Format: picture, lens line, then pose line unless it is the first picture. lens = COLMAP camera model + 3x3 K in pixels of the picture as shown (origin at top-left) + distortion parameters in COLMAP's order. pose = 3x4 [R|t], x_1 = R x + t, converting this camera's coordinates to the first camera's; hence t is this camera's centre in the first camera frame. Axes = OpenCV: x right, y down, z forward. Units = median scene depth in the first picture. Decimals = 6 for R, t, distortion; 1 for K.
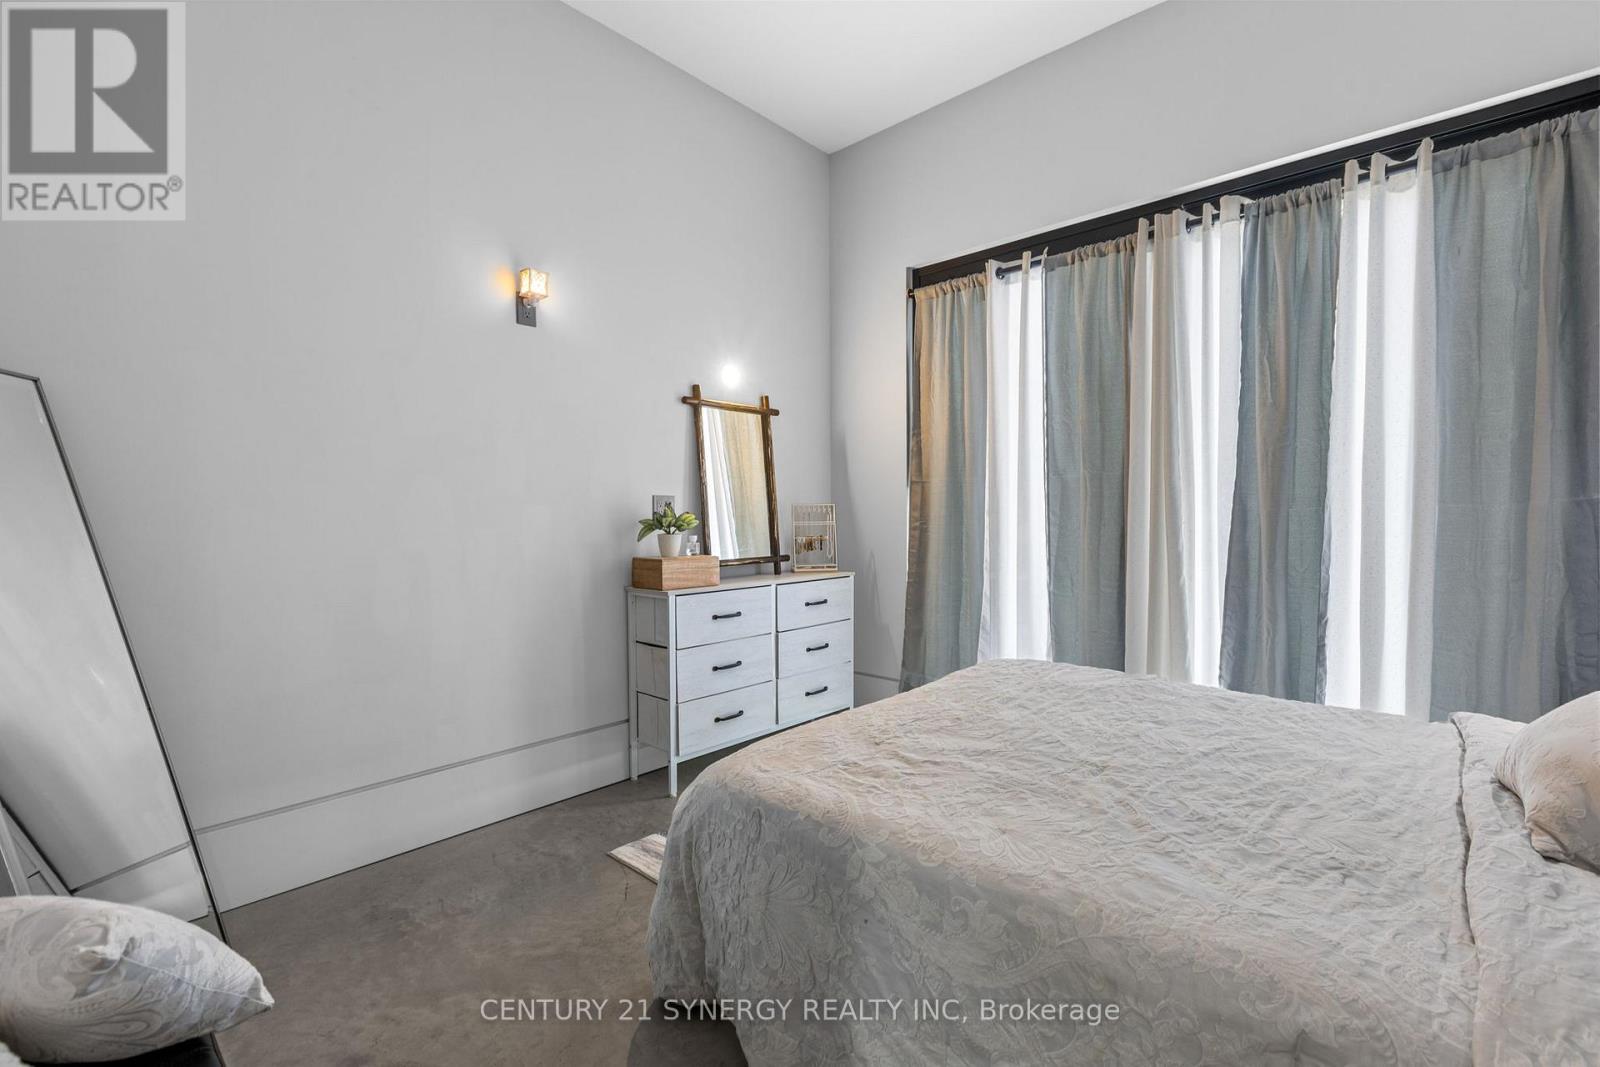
lens RADIAL K [[719.7, 0, 800.0], [0, 719.7, 533.5], [0, 0, 1]] dist [-0.000845, -0.000505]
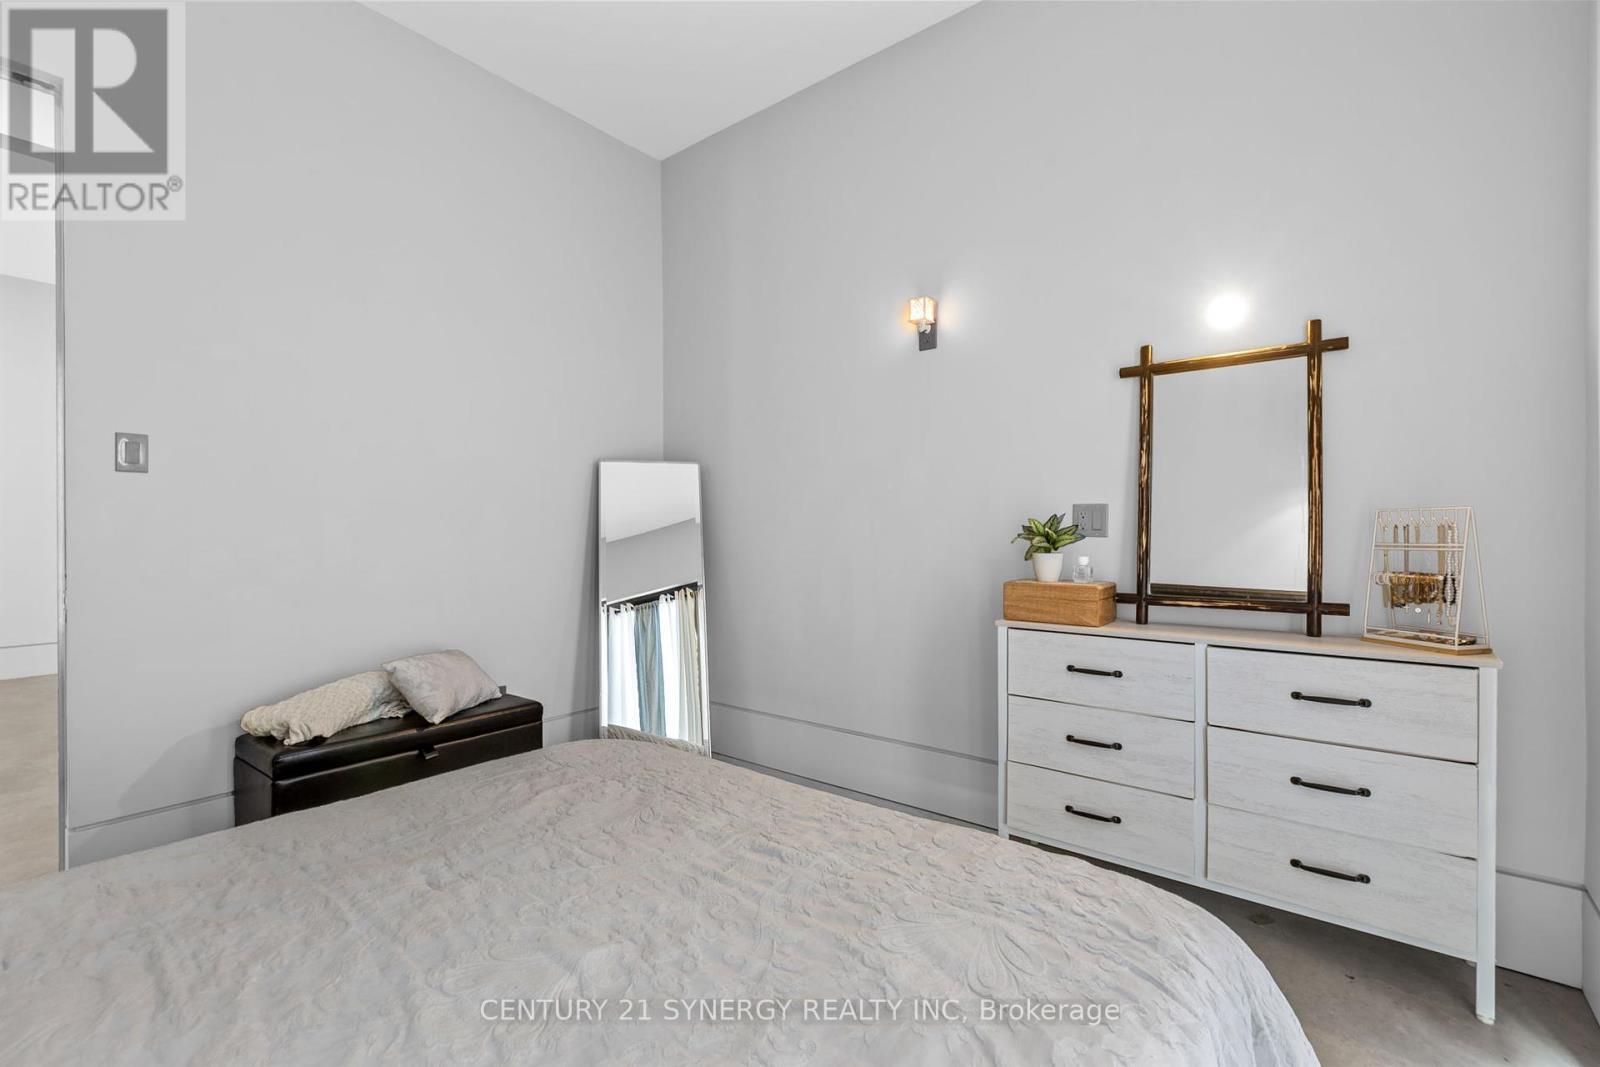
lens RADIAL K [[719.7, 0, 800.0], [0, 719.7, 533.5], [0, 0, 1]] dist [-0.000845, -0.000505]
pose [[0.052612, 0.012722, -0.998534, 0.557227], [-0.020777, 0.999716, 0.011642, -0.022800], [0.998399, 0.020134, 0.052861, 0.632018]]
